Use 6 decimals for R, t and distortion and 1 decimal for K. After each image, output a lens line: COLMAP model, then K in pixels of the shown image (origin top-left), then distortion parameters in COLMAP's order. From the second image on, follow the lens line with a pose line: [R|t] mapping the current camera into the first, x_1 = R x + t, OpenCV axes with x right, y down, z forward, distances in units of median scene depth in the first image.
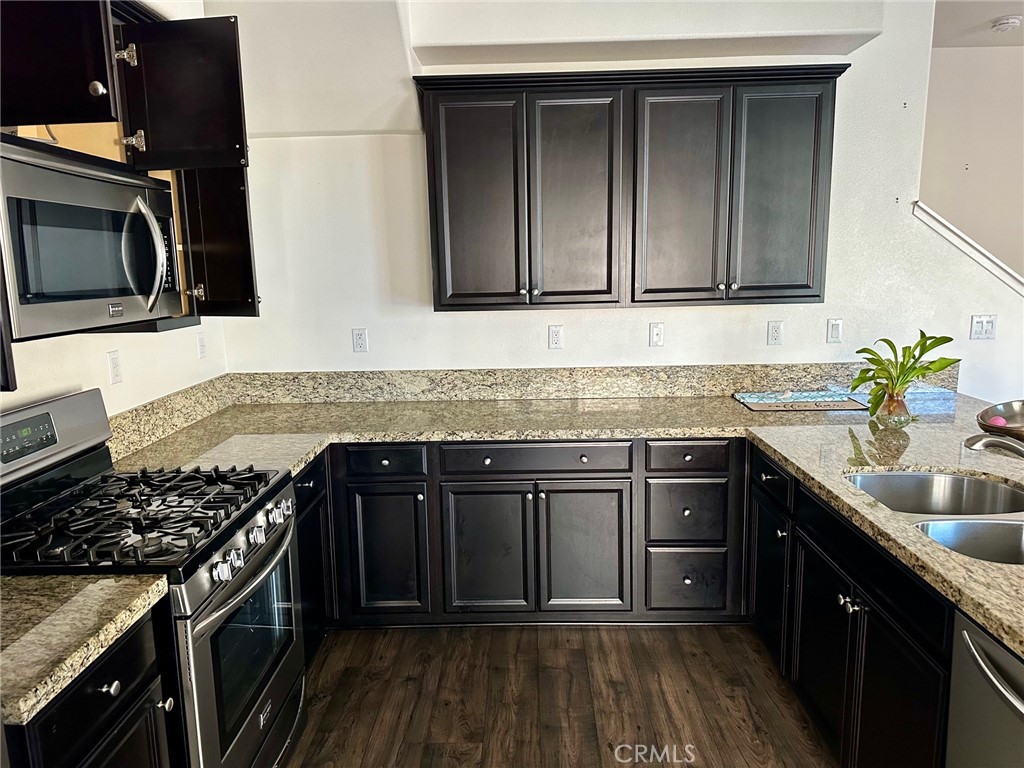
lens RADIAL K [[712.9, 0, 512.0], [0, 712.9, 384.0], [0, 0, 1]] dist [0.079946, -0.094262]
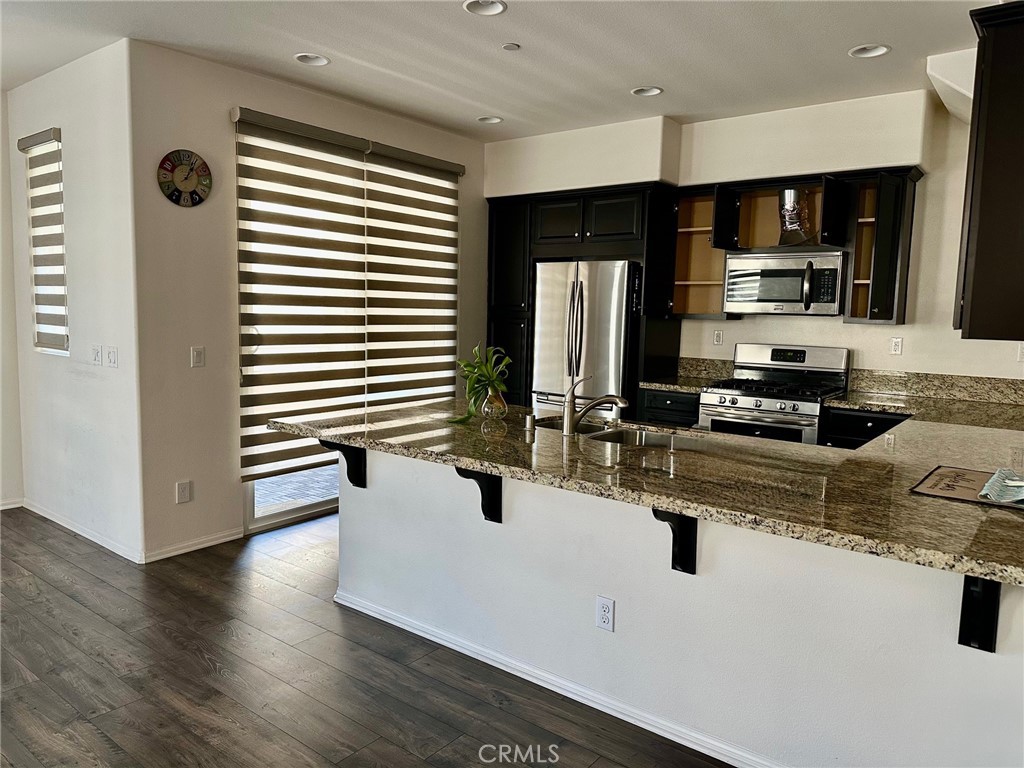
lens RADIAL K [[712.9, 0, 512.0], [0, 712.9, 384.0], [0, 0, 1]] dist [0.079946, -0.094262]
pose [[-0.596762, 0.094729, -0.796807, 1.879501], [-0.143714, 0.964333, 0.222279, -0.246877], [0.789444, 0.247160, -0.561863, 1.580620]]
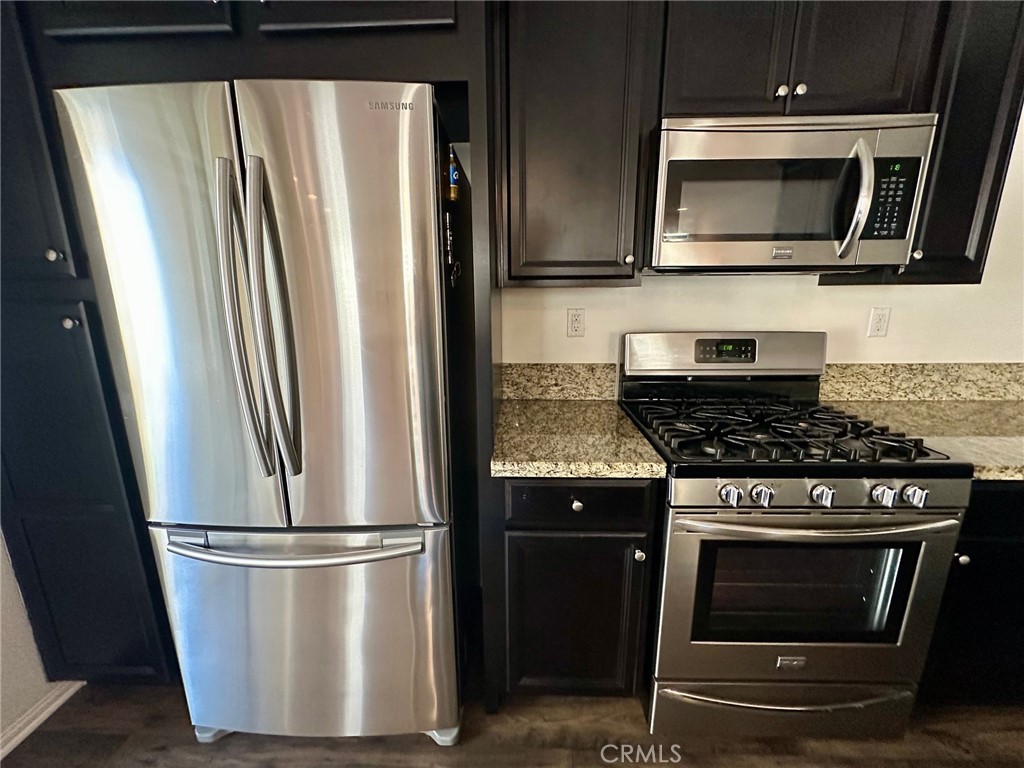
lens RADIAL K [[411.3, 0, 512.0], [0, 411.3, 384.0], [0, 0, 1]] dist [0.001790, 0.000350]
pose [[-0.010633, 0.241586, -0.970321, 0.124715], [-0.159833, 0.957489, 0.240143, 0.007466], [0.987087, 0.157643, 0.028432, 0.531078]]
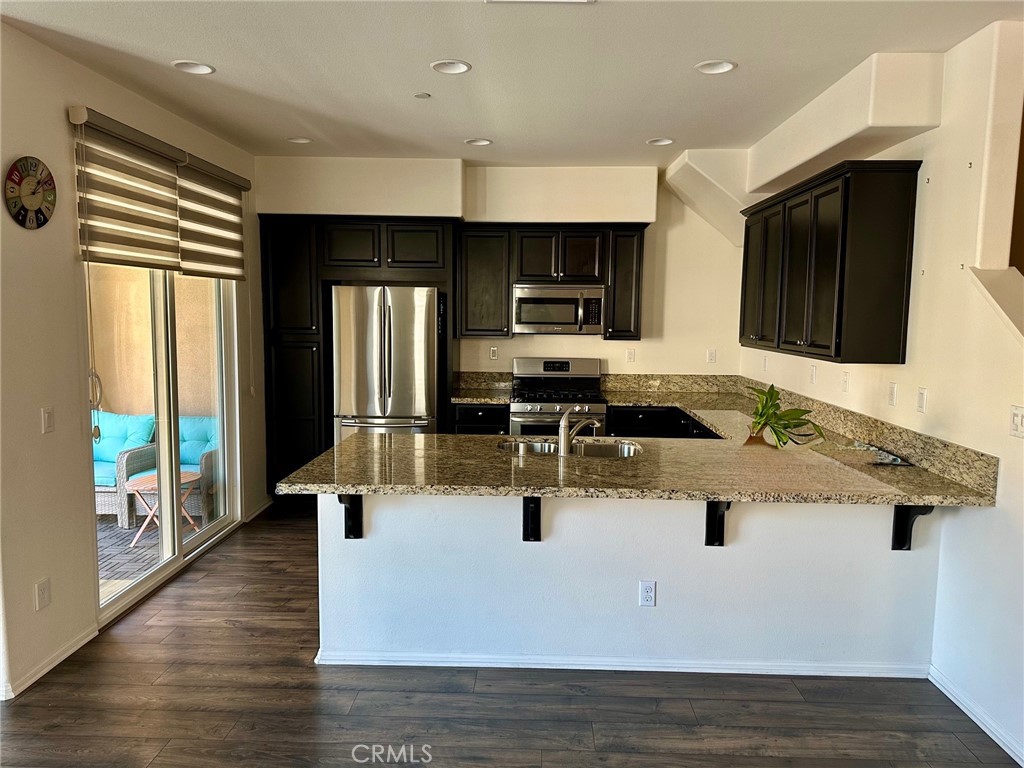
lens RADIAL K [[712.9, 0, 512.0], [0, 712.9, 384.0], [0, 0, 1]] dist [0.079946, -0.094262]
pose [[-0.014255, 0.125677, -0.991969, 2.324530], [-0.176204, 0.976228, 0.126215, -0.201555], [0.984250, 0.176588, 0.008229, 0.731281]]
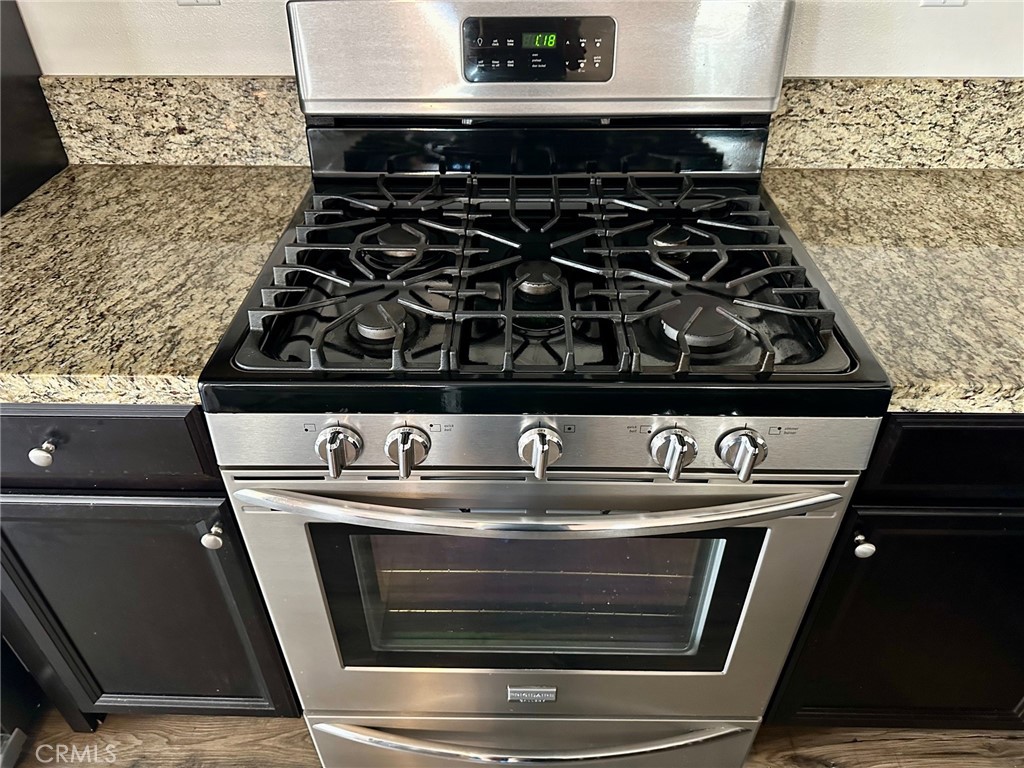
lens RADIAL K [[727.3, 0, 512.0], [0, 727.3, 384.0], [0, 0, 1]] dist [-0.005729, -0.001333]
pose [[-0.005893, 0.623563, -0.781751, -0.053720], [-0.160476, 0.771043, 0.616231, -0.067742], [0.987022, 0.129083, 0.095523, 0.887724]]
